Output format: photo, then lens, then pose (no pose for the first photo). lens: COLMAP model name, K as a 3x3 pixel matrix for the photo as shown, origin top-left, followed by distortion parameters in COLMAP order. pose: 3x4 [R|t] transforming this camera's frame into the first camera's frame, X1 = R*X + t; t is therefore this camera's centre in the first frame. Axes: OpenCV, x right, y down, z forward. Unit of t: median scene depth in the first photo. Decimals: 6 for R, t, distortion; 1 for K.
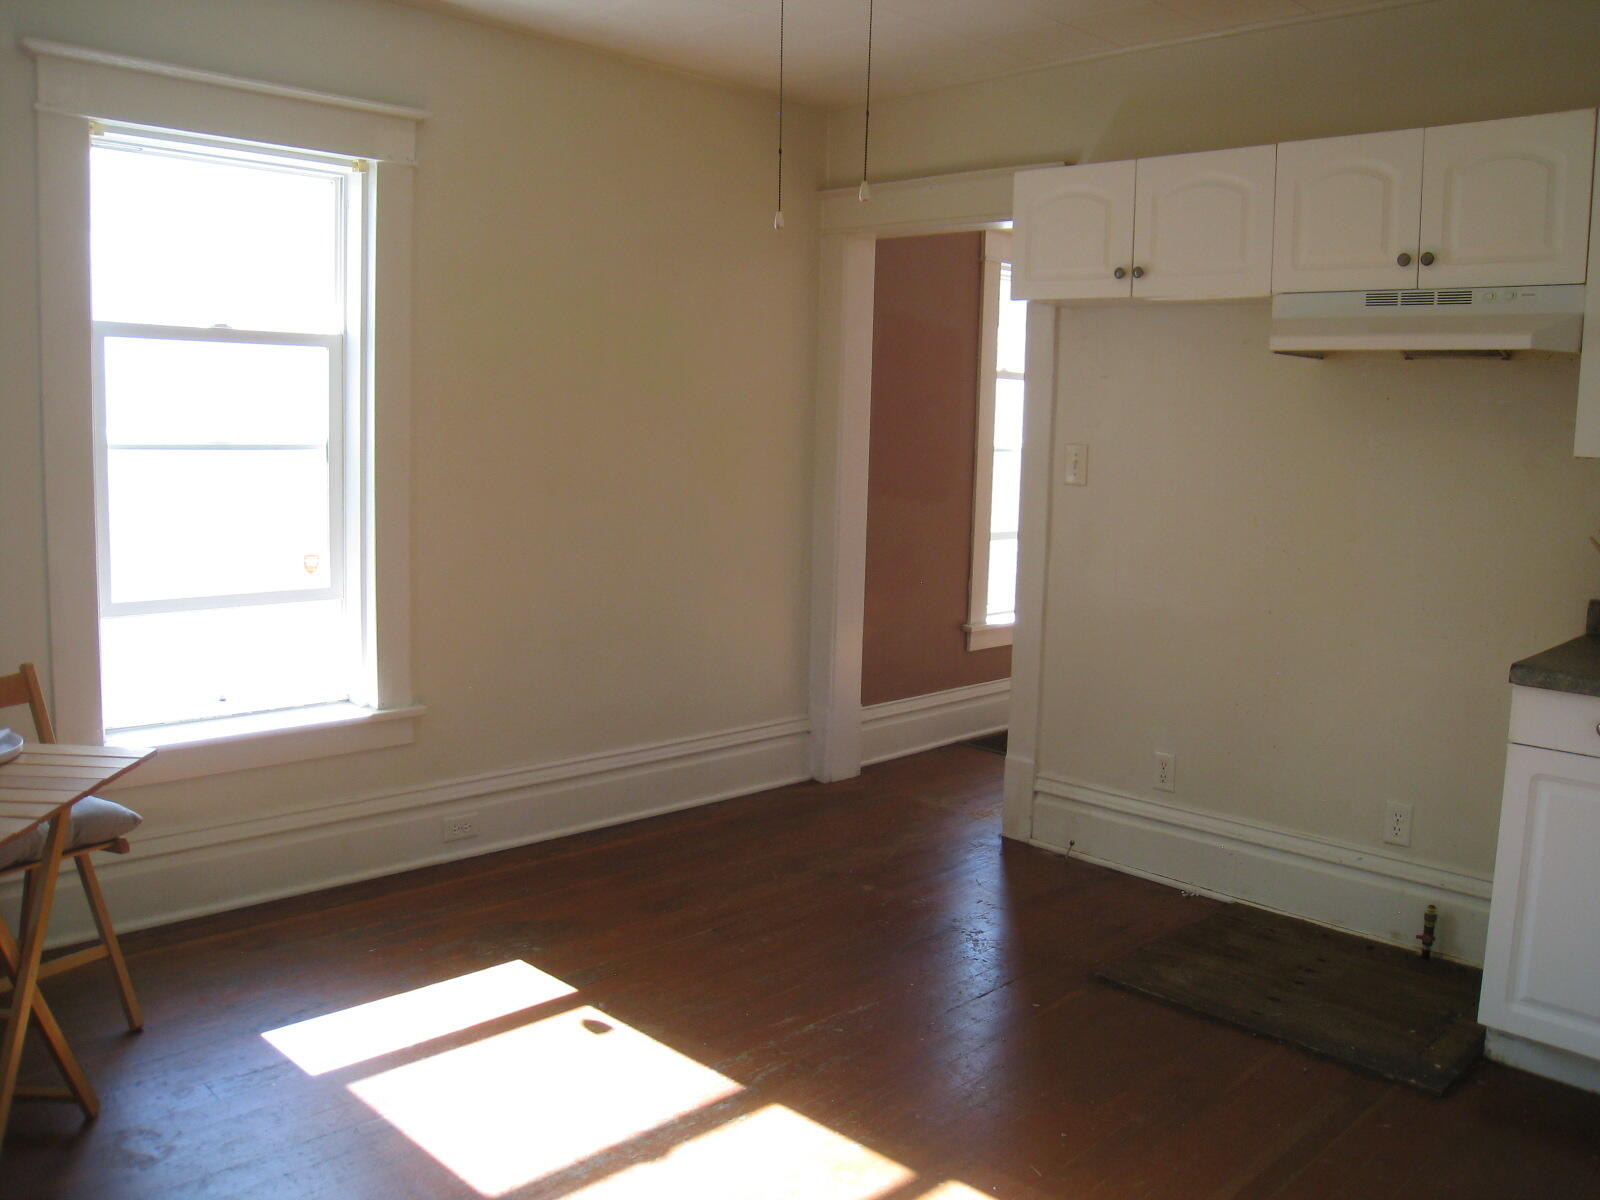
lens RADIAL K [[1339.1, 0, 813.7], [0, 1339.1, 597.4], [0, 0, 1]] dist [-0.171600, 0.121471]
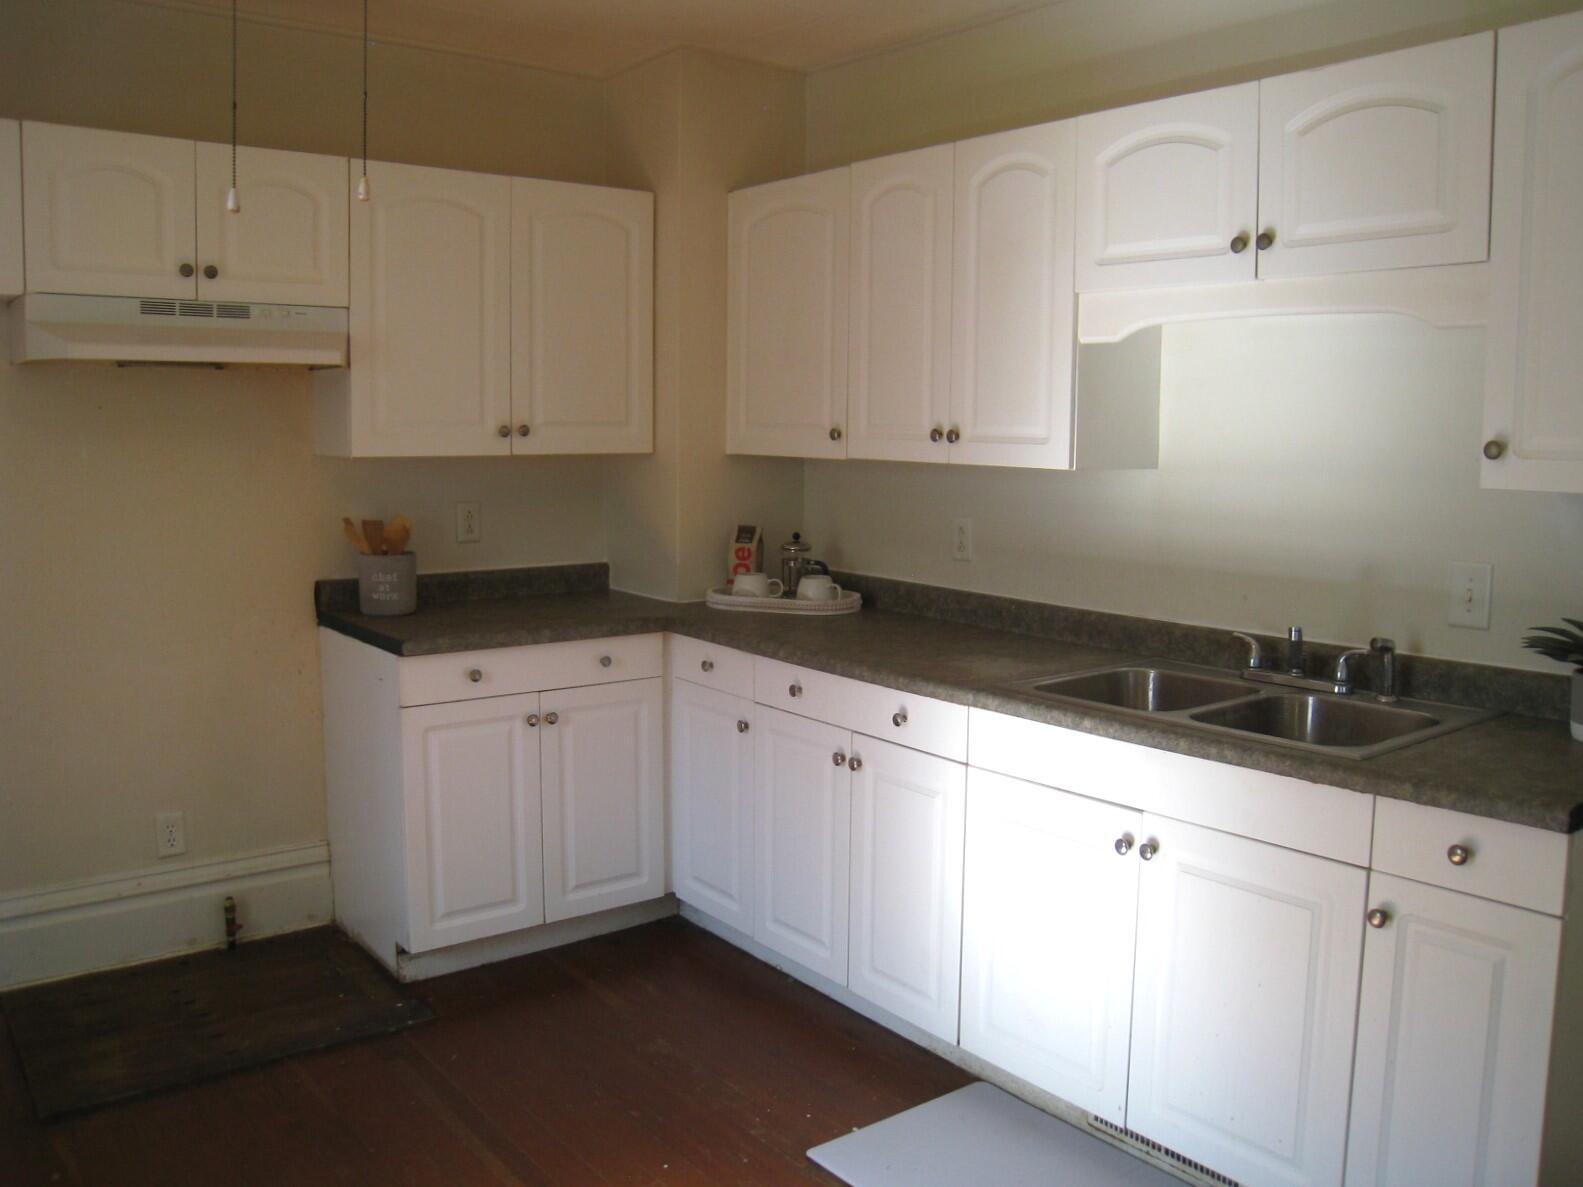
lens RADIAL K [[1325.3, 0, 791.5], [0, 1325.3, 593.5], [0, 0, 1]] dist [-0.165503, 0.098754]
pose [[0.121428, -0.139337, 0.982772, -0.480167], [0.128136, 0.984014, 0.123681, -0.076034], [-0.984295, 0.110910, 0.137341, 0.422064]]
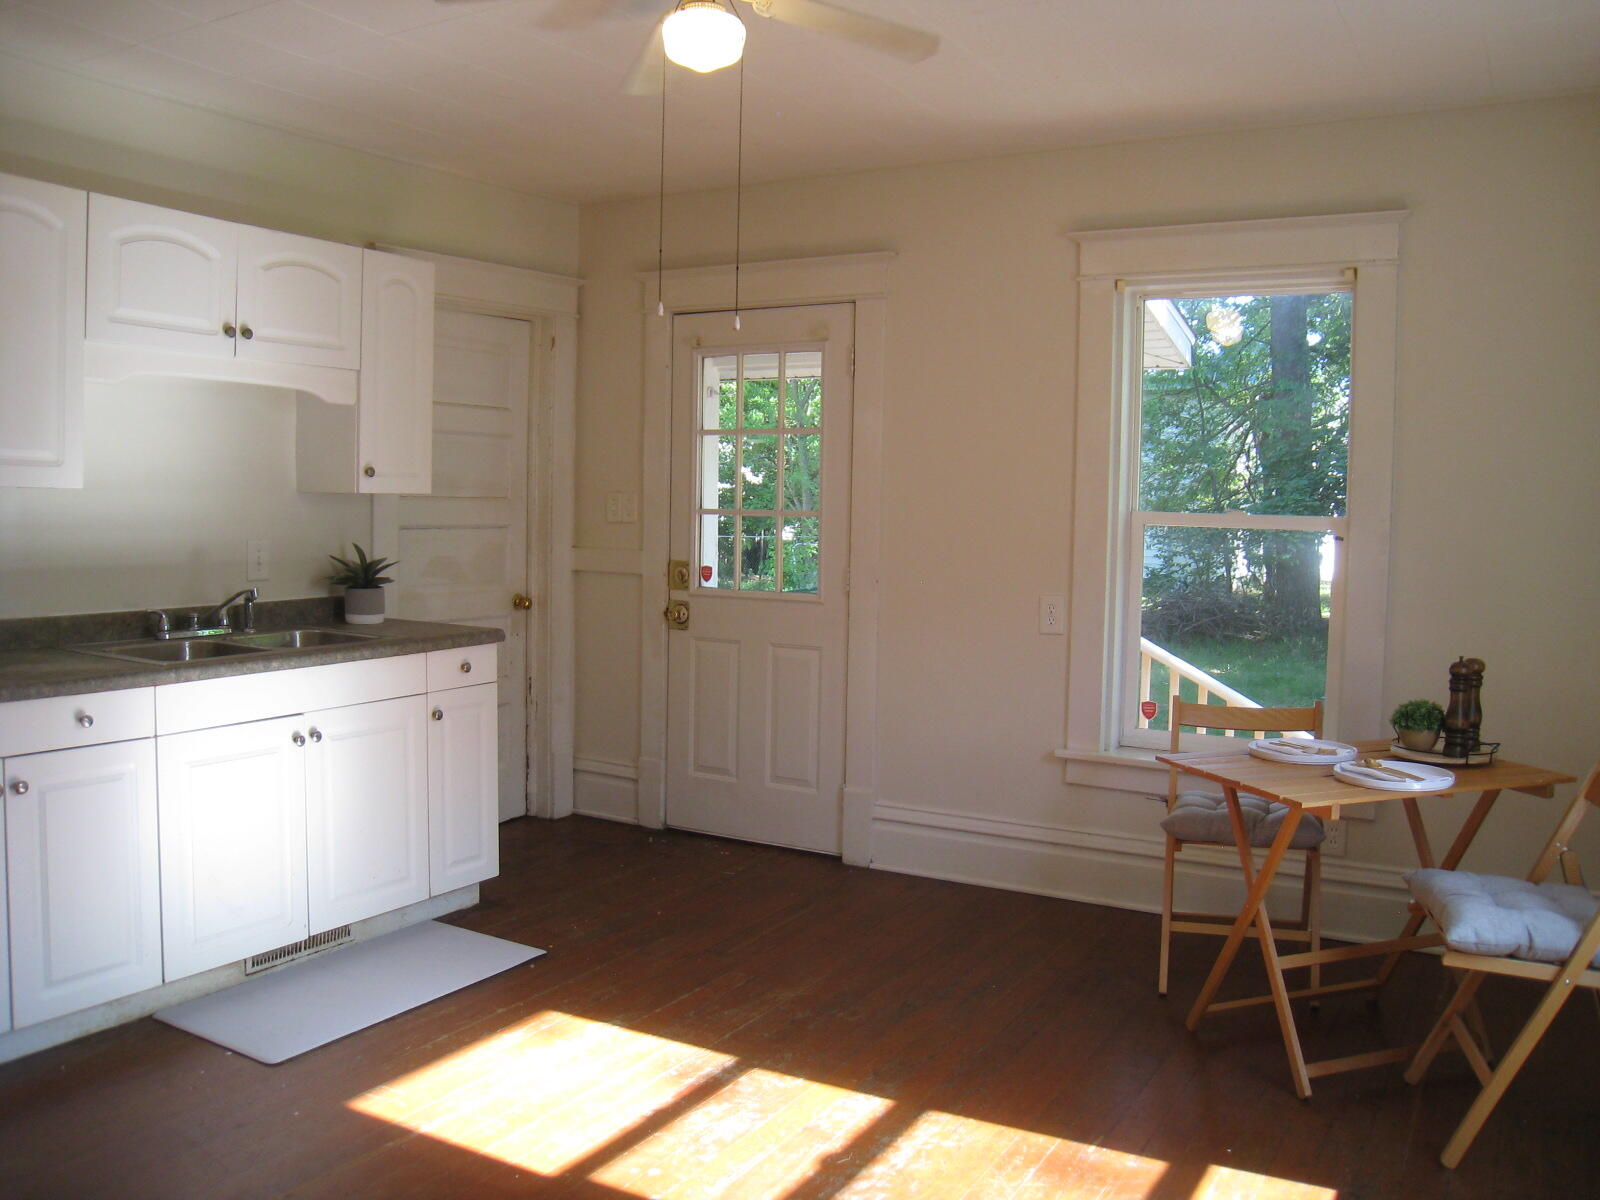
lens RADIAL K [[1339.1, 0, 813.7], [0, 1339.1, 597.4], [0, 0, 1]] dist [-0.171600, 0.121471]
pose [[-0.964315, -0.022209, -0.263825, 0.150453], [-0.075335, 0.978301, 0.193005, -0.183583], [0.253814, 0.205993, -0.945064, 1.512092]]
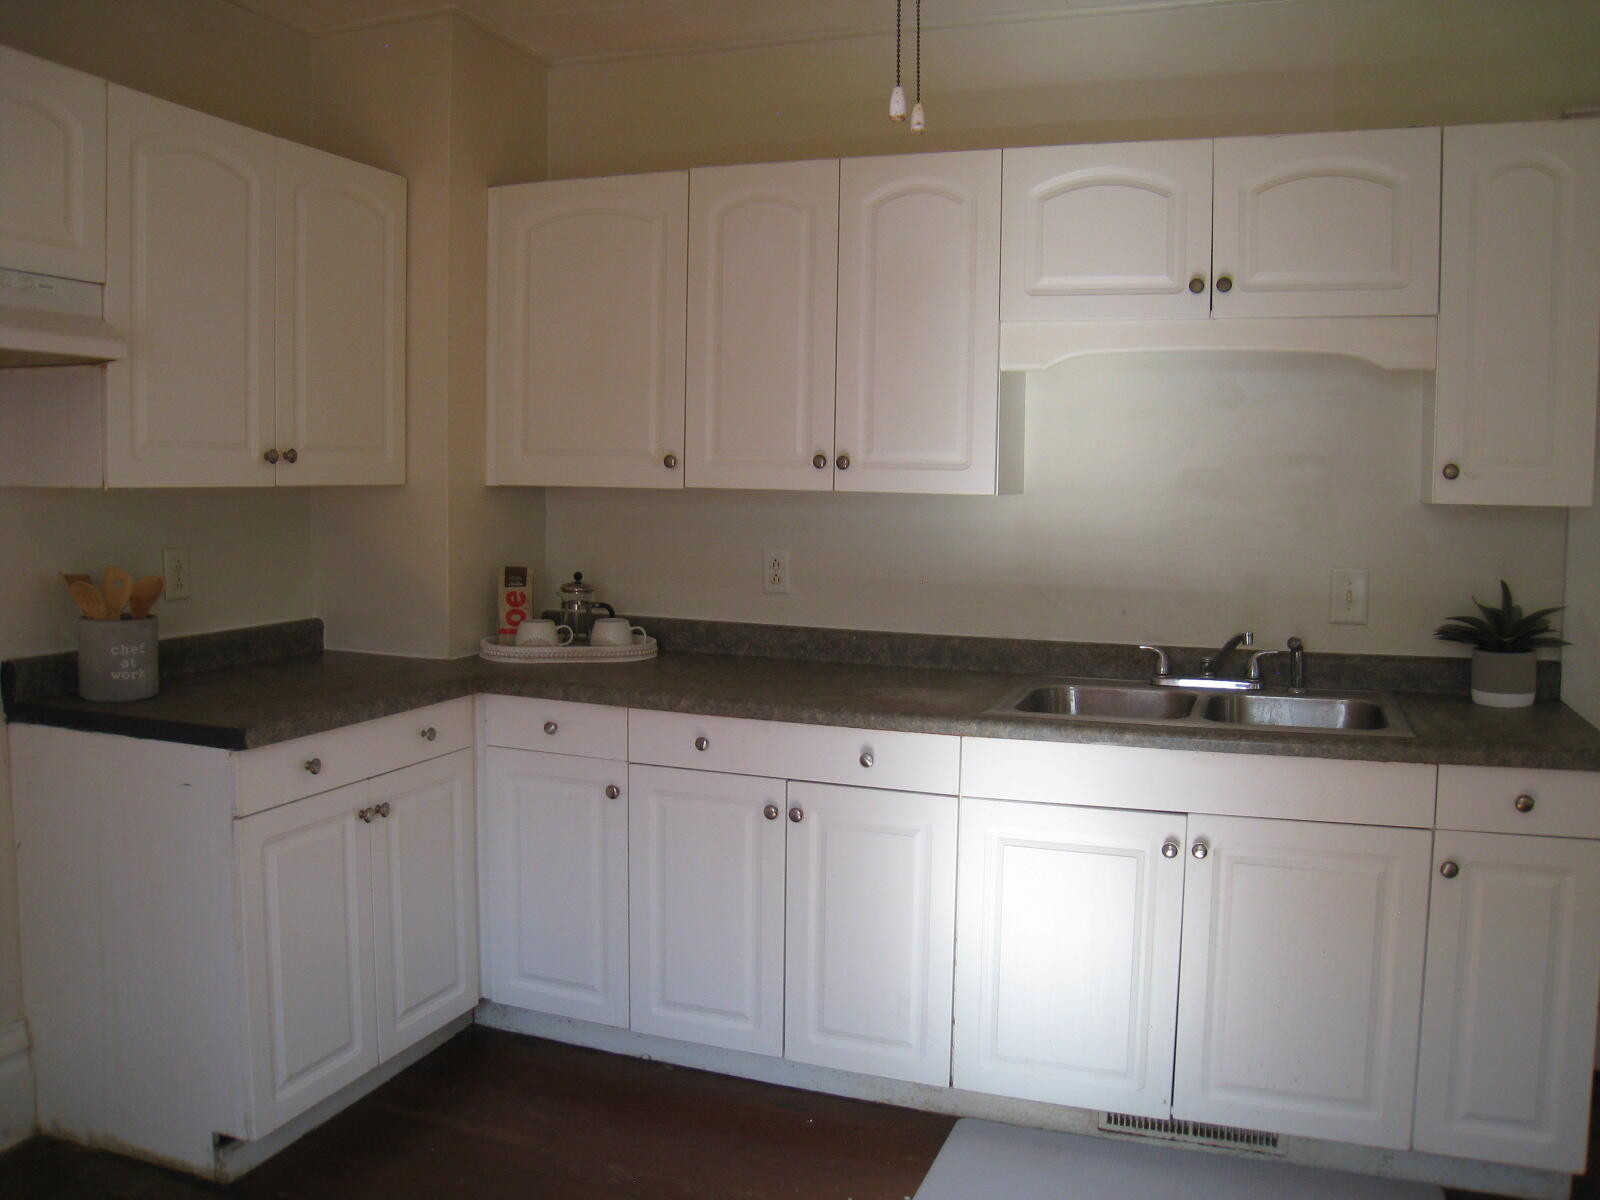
lens RADIAL K [[1339.1, 0, 813.7], [0, 1339.1, 597.4], [0, 0, 1]] dist [-0.171600, 0.121471]
pose [[-0.424879, -0.103174, 0.899351, -0.344286], [0.103130, 0.981499, 0.161319, -0.116824], [-0.899356, 0.161291, -0.406378, 0.856001]]
